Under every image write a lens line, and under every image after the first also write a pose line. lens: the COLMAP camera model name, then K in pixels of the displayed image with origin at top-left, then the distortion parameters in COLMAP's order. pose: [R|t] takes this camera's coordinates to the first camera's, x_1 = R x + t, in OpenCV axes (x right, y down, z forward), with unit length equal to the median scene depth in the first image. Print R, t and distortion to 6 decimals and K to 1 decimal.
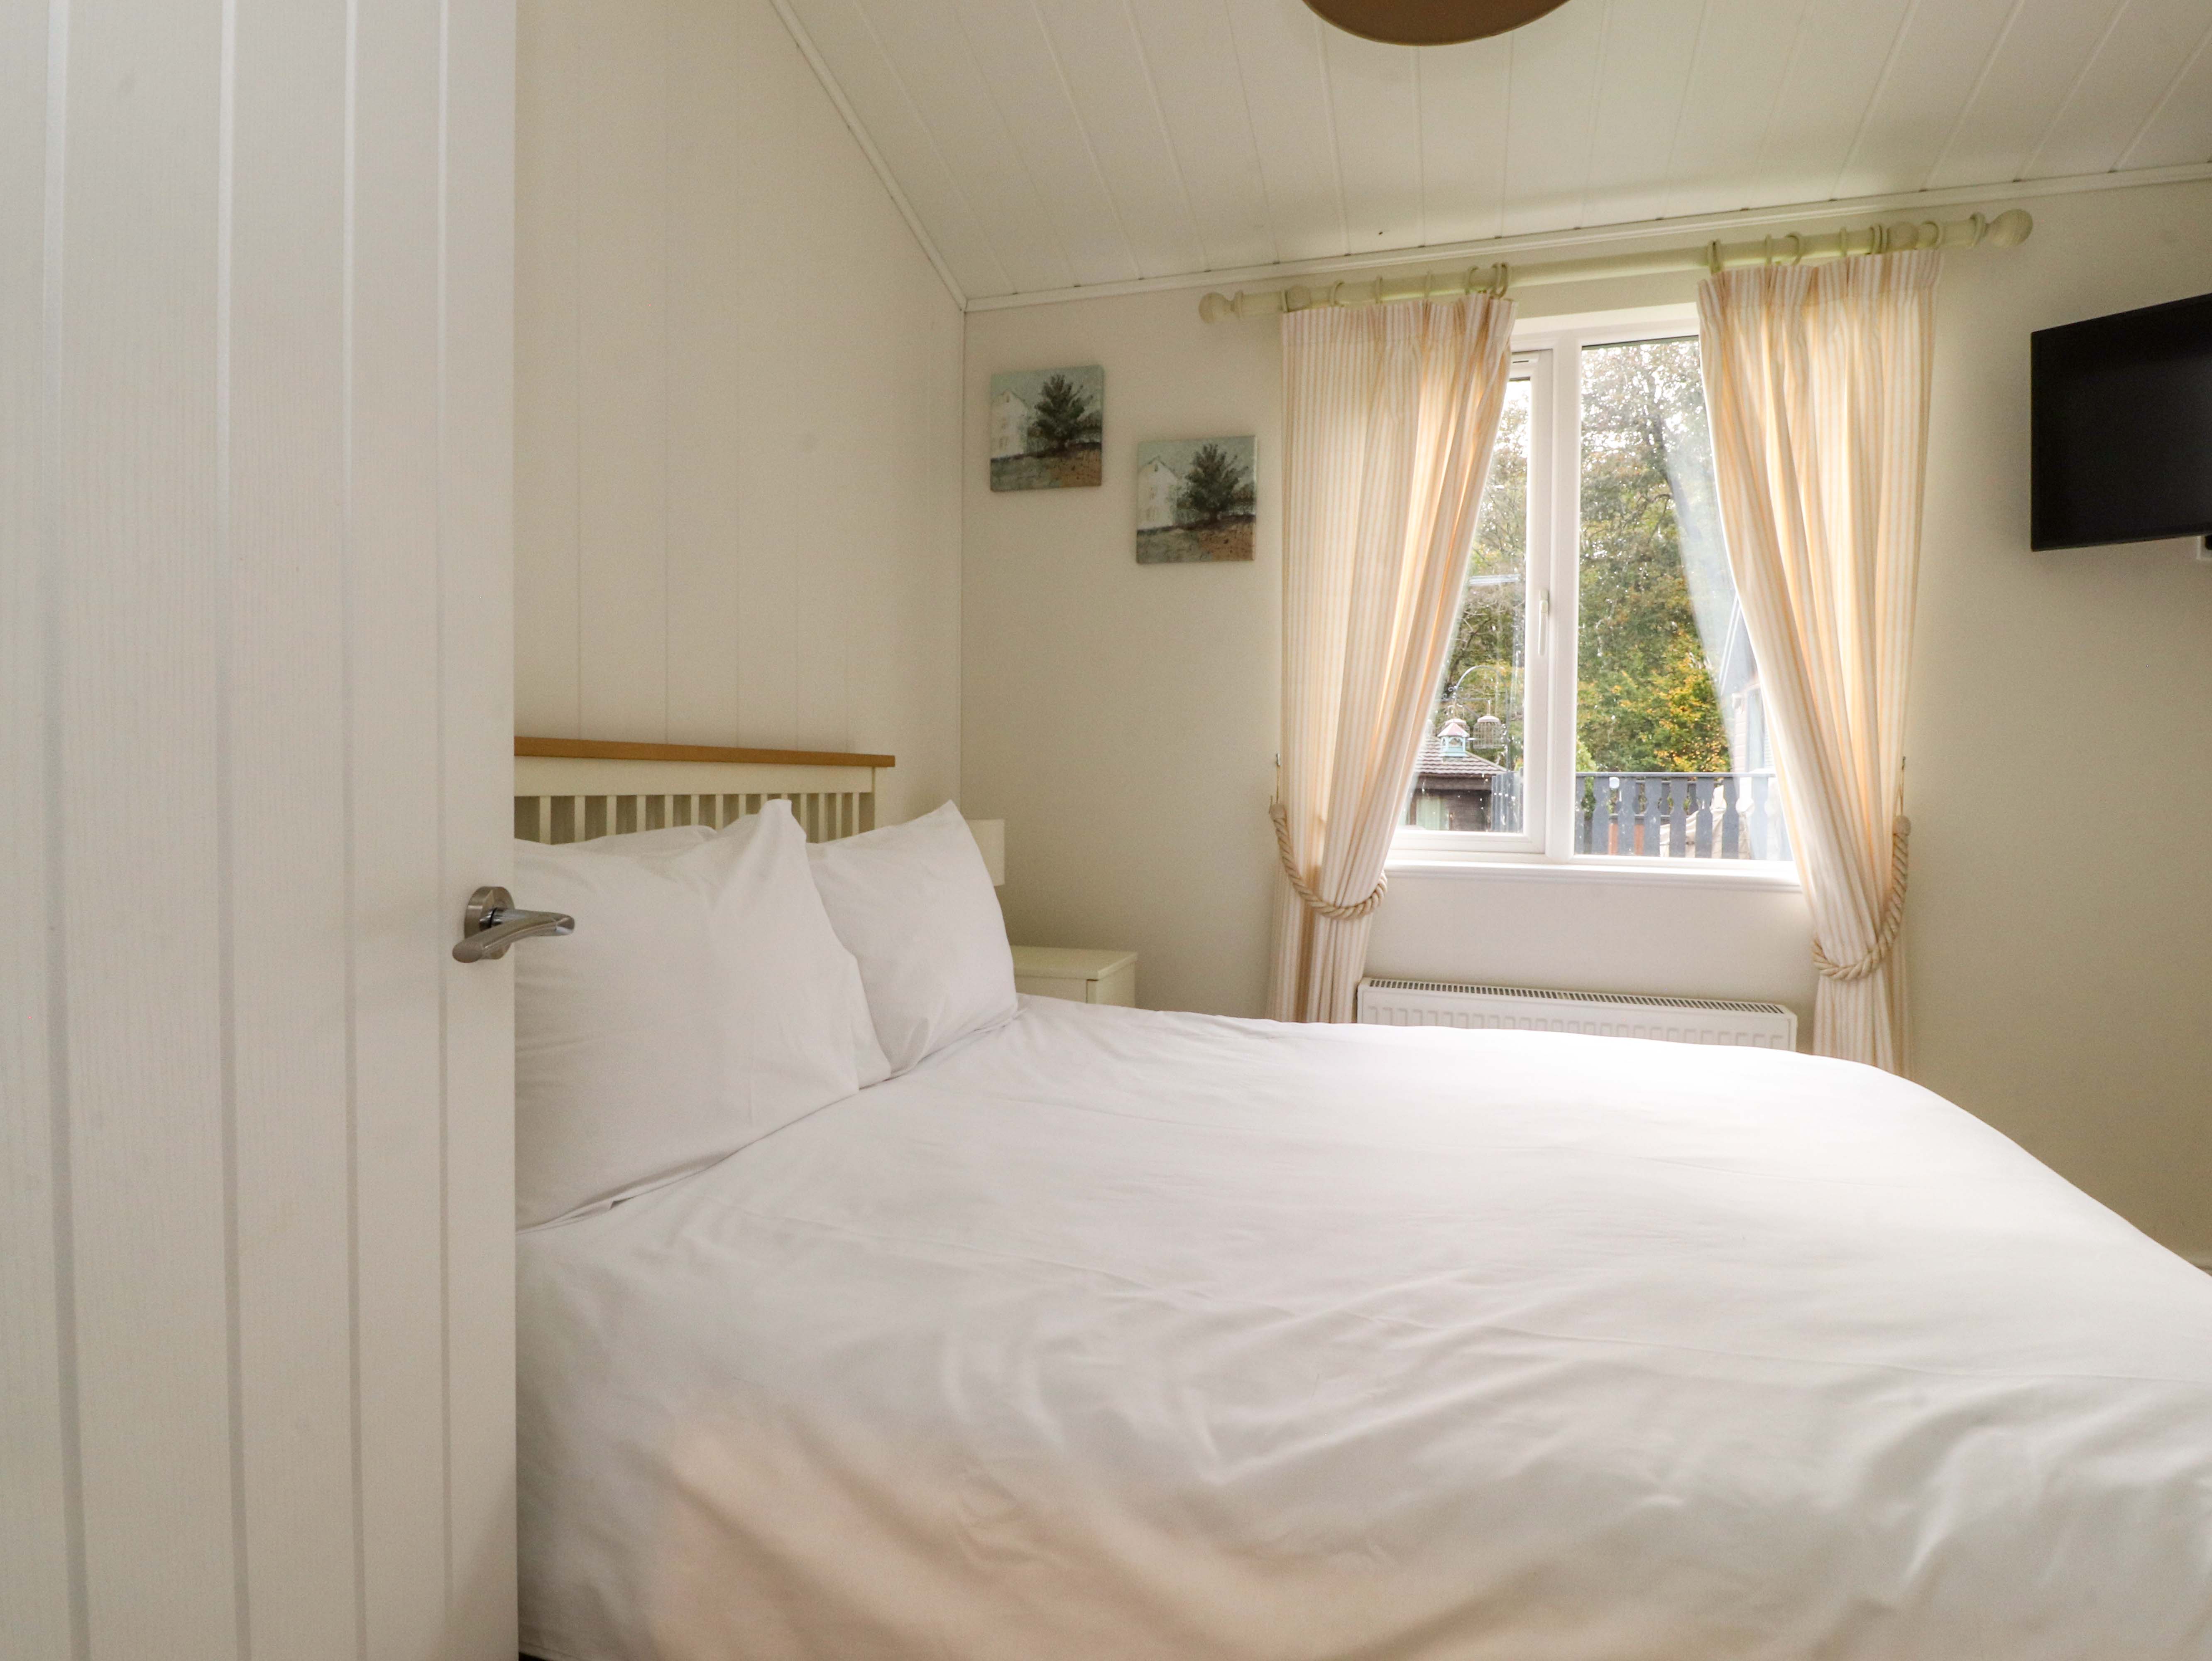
lens RADIAL K [[1158.9, 0, 1094.1], [0, 1158.9, 816.8], [0, 0, 1]] dist [-0.008114, -0.002189]
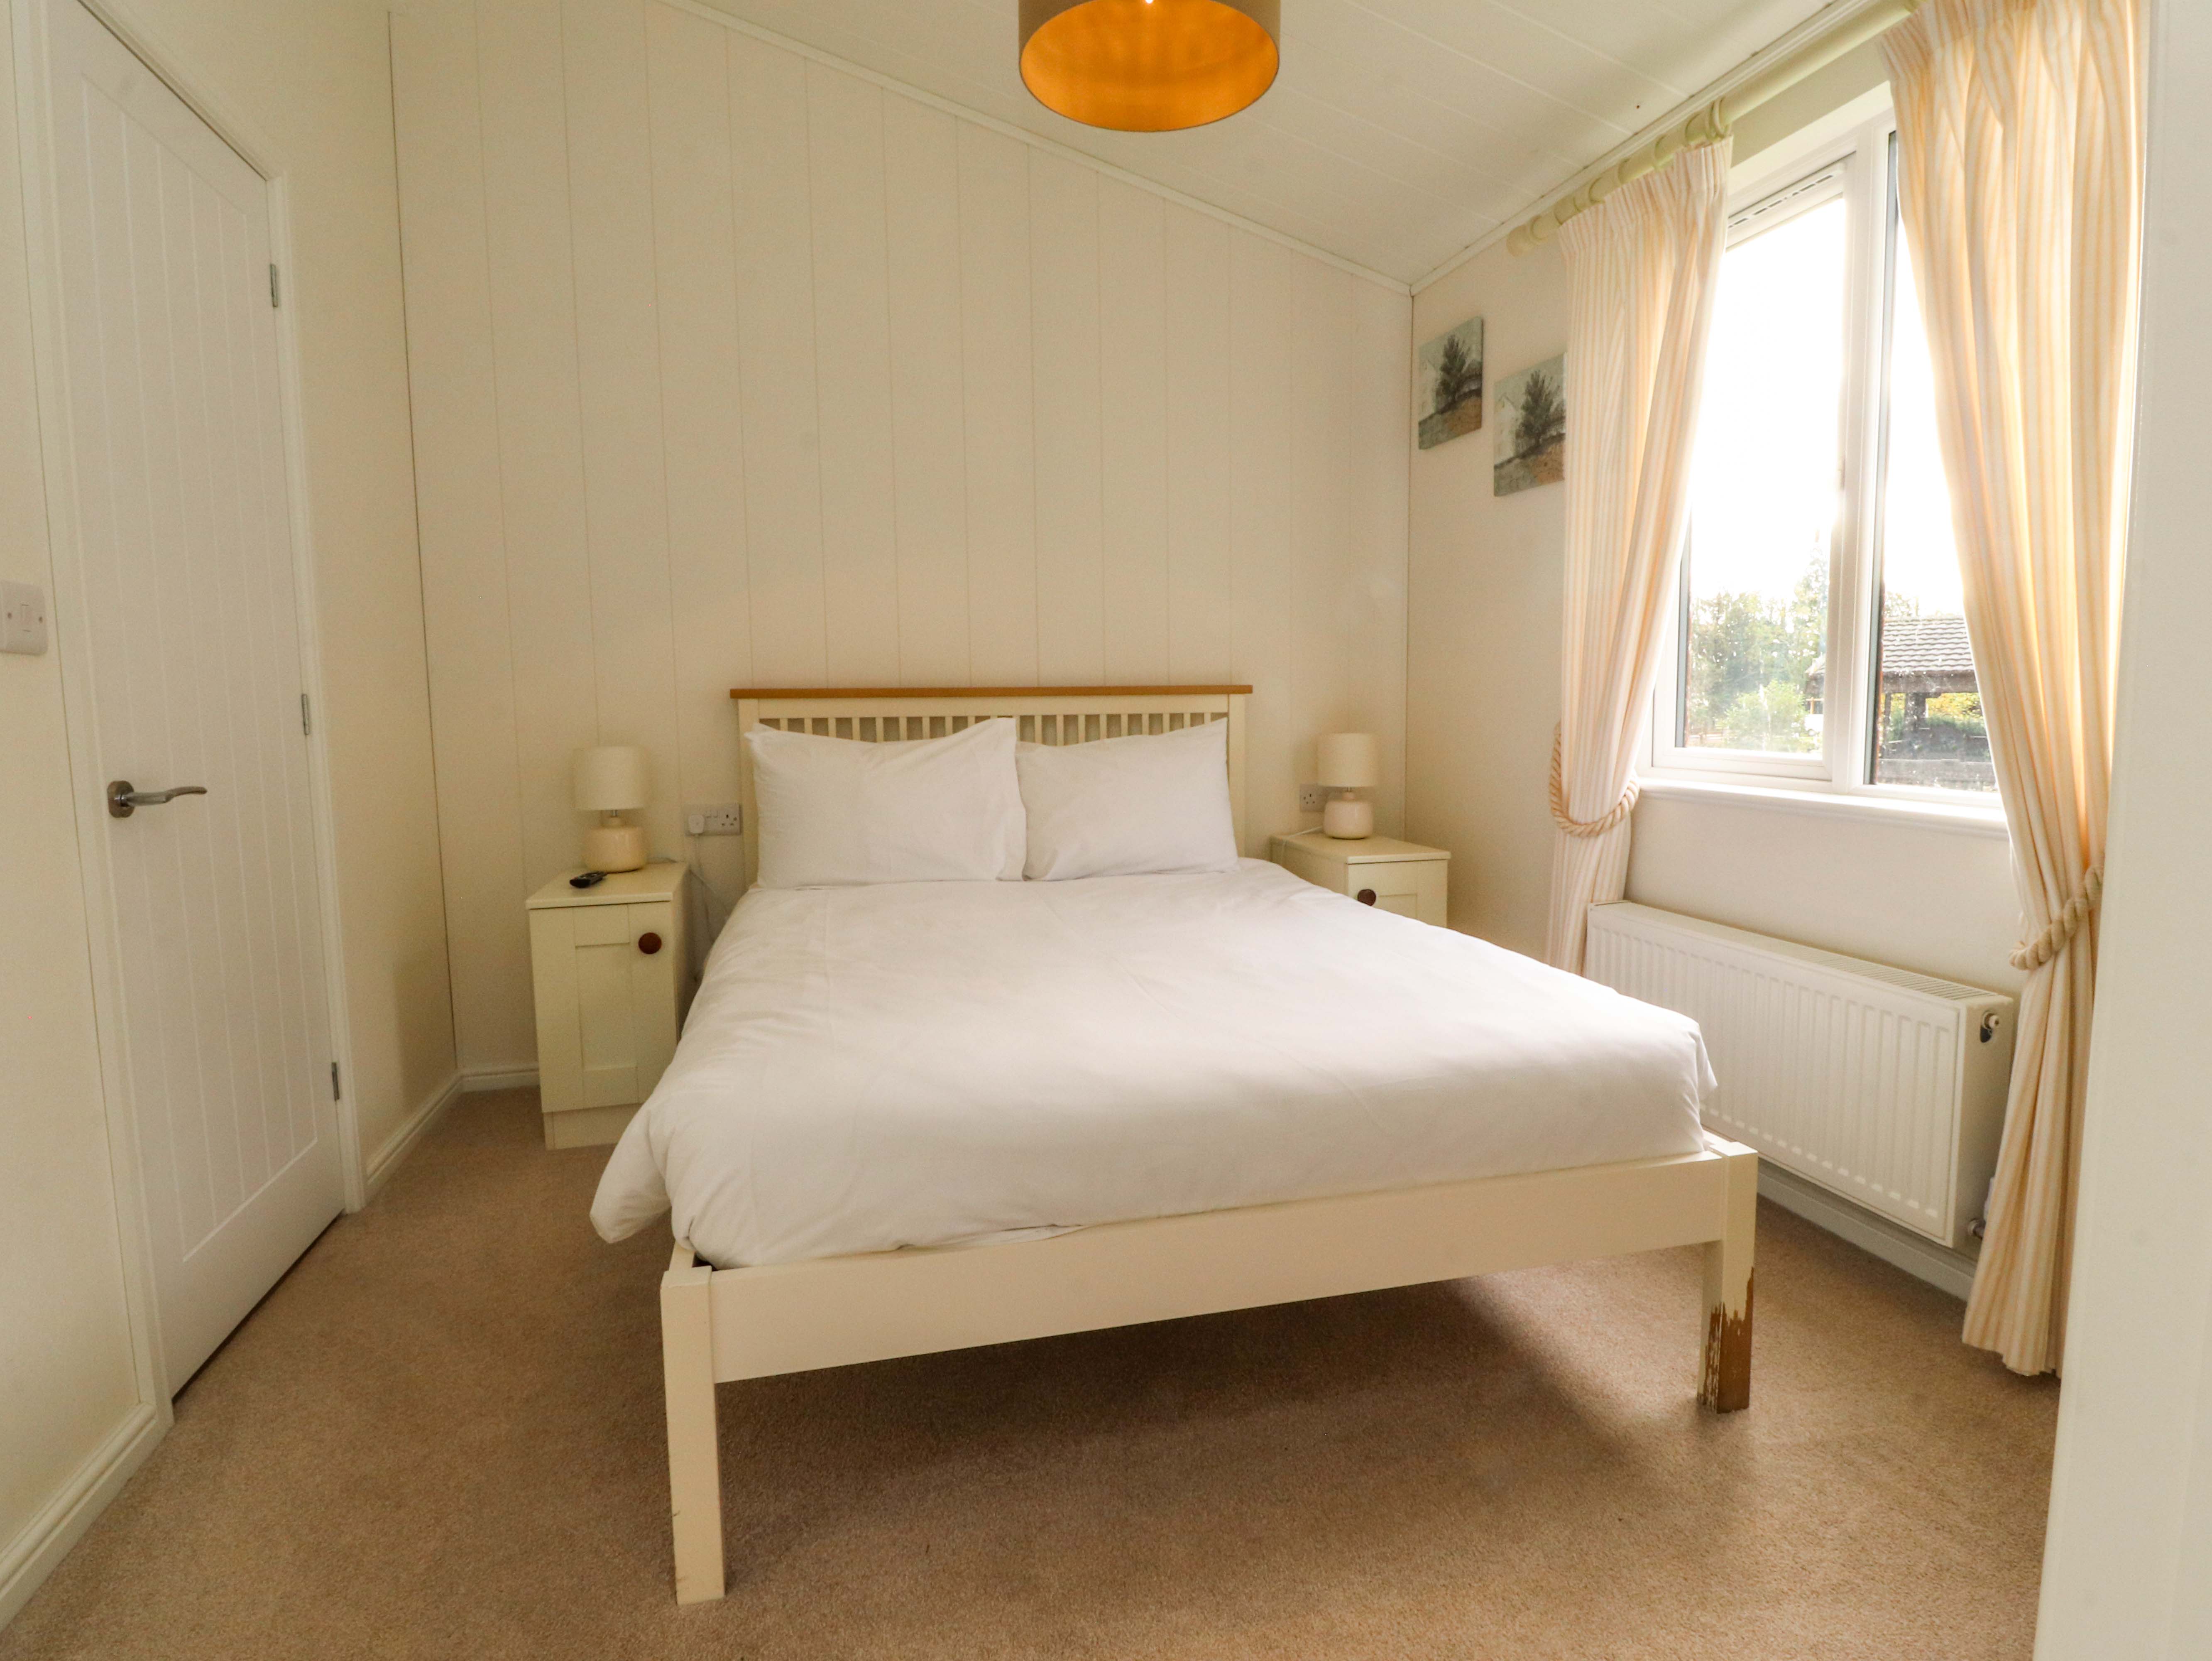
lens RADIAL K [[1158.9, 0, 1094.1], [0, 1158.9, 816.8], [0, 0, 1]] dist [-0.008114, -0.002189]
pose [[0.519889, 0.067936, -0.851528, 0.796462], [-0.007121, 0.997143, 0.075206, 0.000343], [0.854204, -0.033035, 0.518888, 0.113736]]
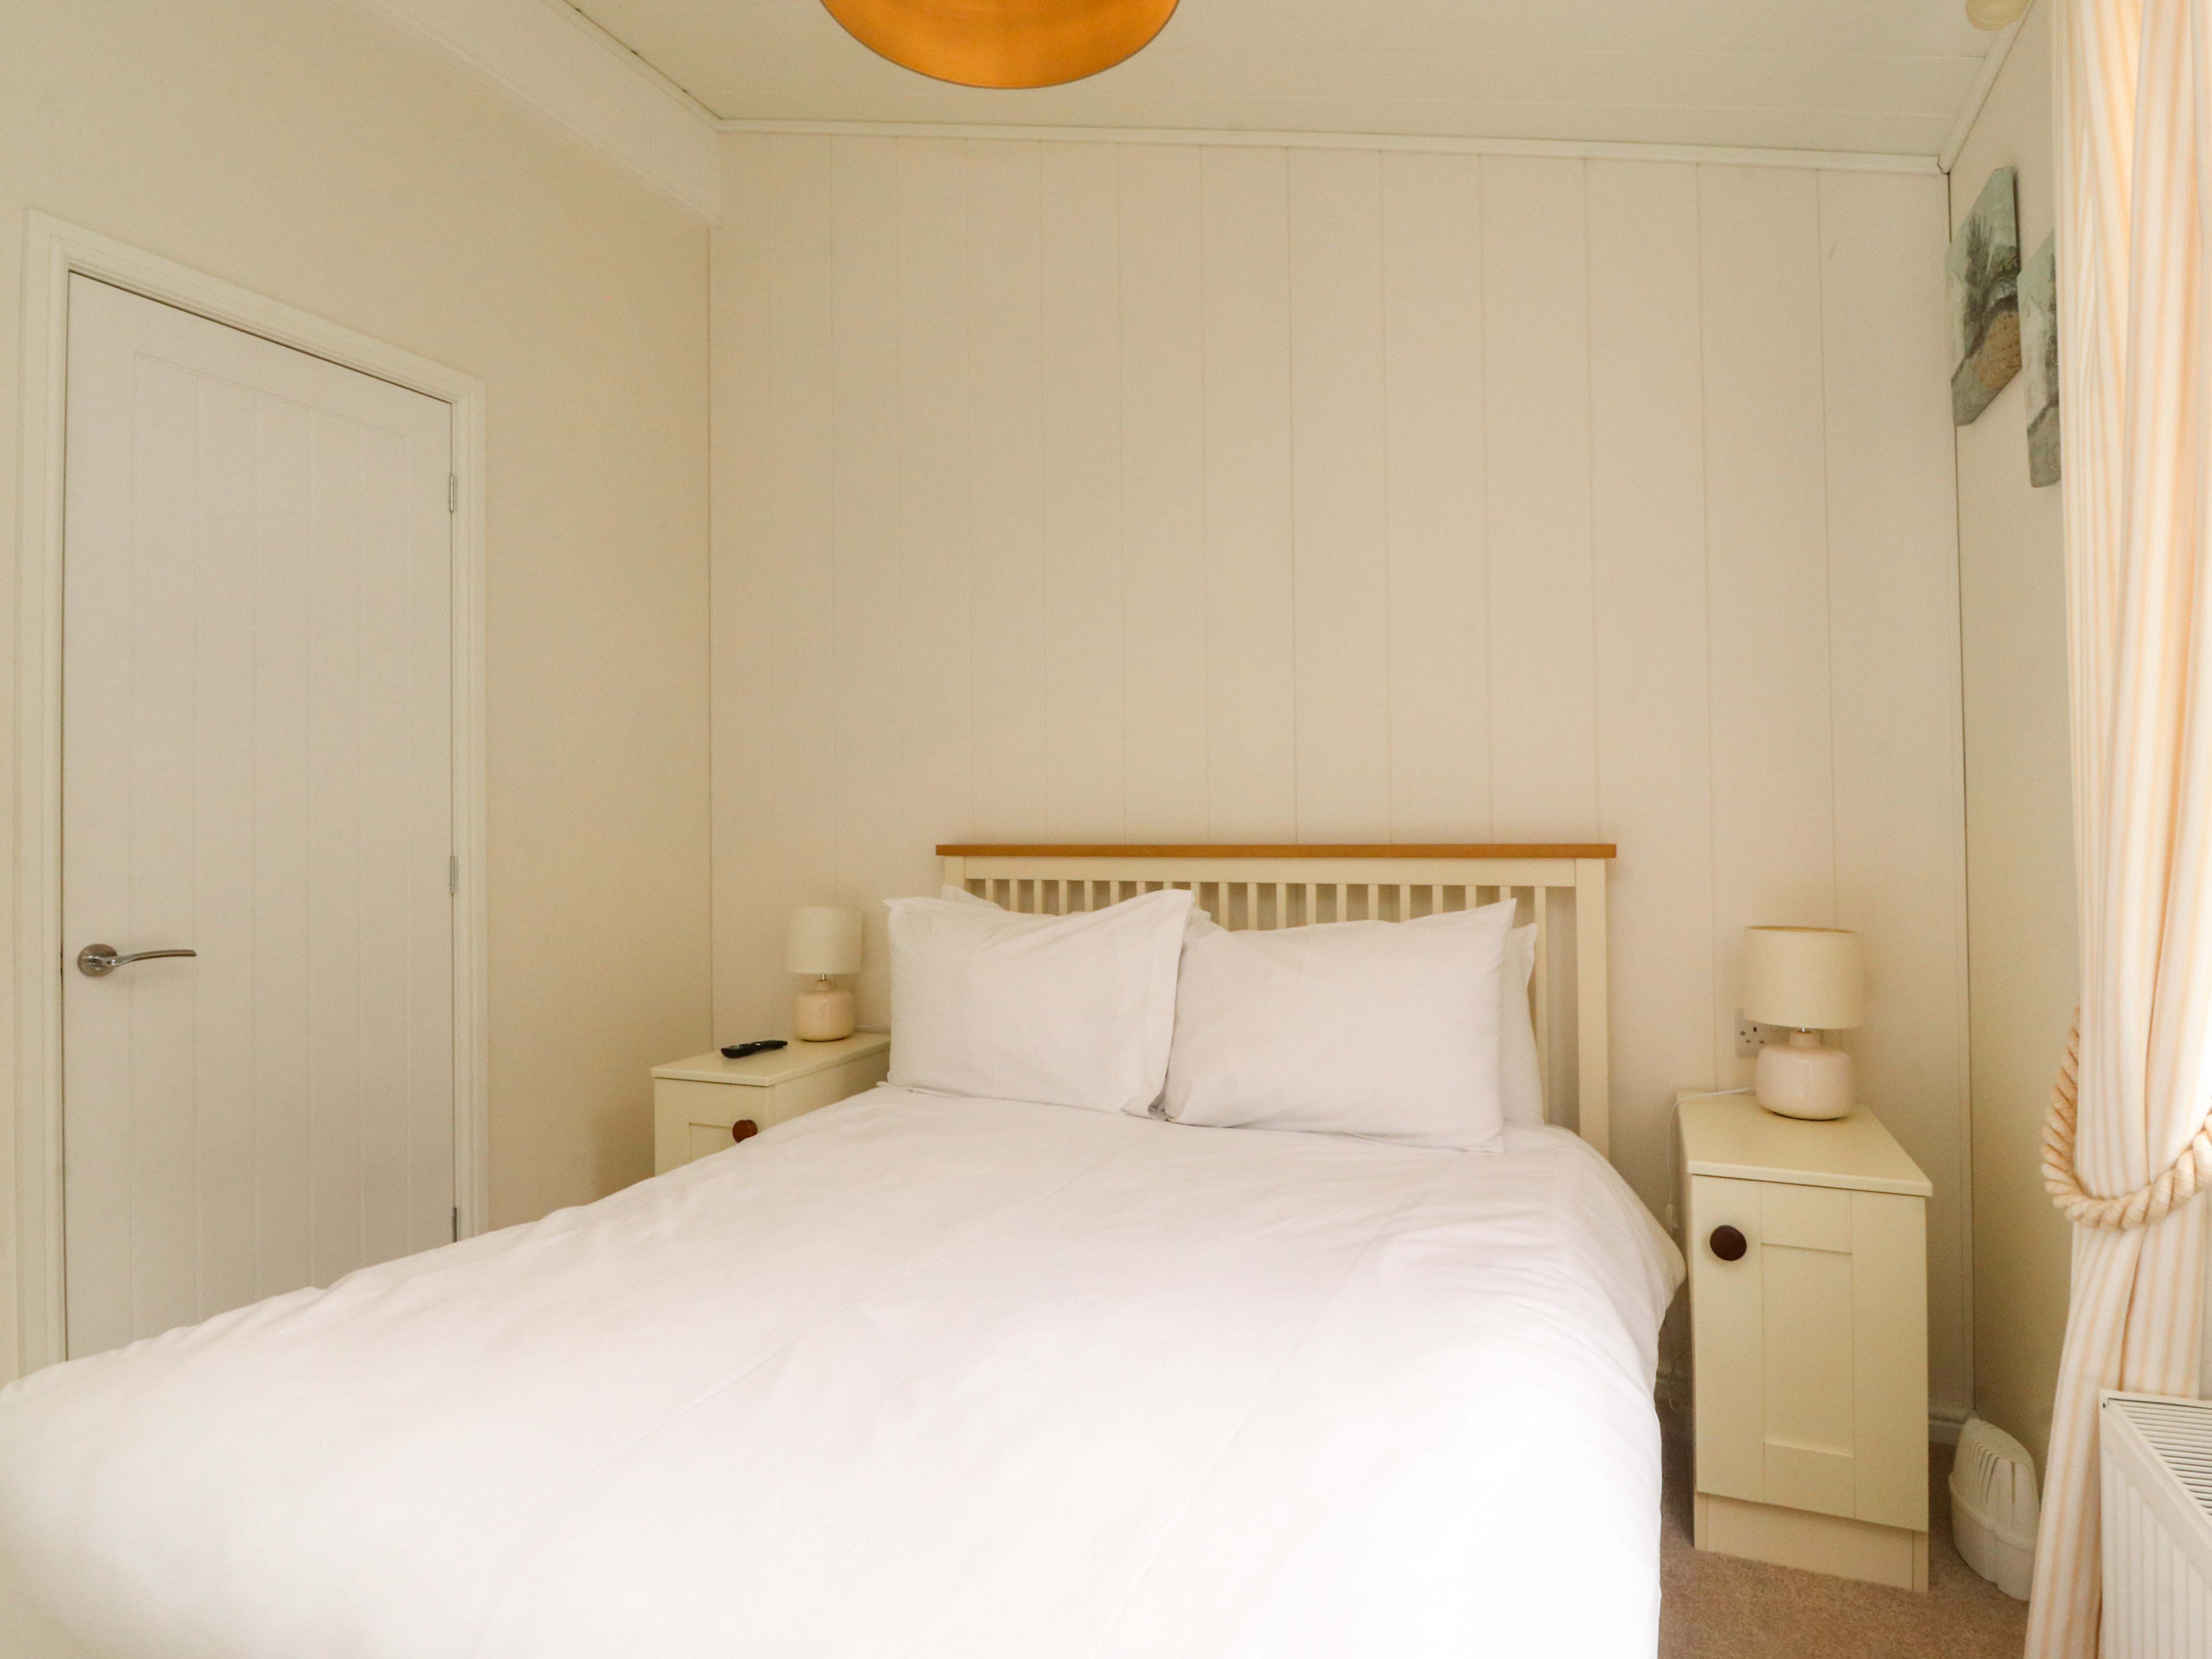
lens RADIAL K [[1204.8, 0, 1092.8], [0, 1204.8, 807.8], [0, 0, 1]] dist [-0.006173, -0.001597]
pose [[-0.119023, -0.028312, -0.992488, 0.663992], [-0.021648, 0.999430, -0.025914, -0.042712], [0.992655, 0.018401, -0.119568, 0.639309]]
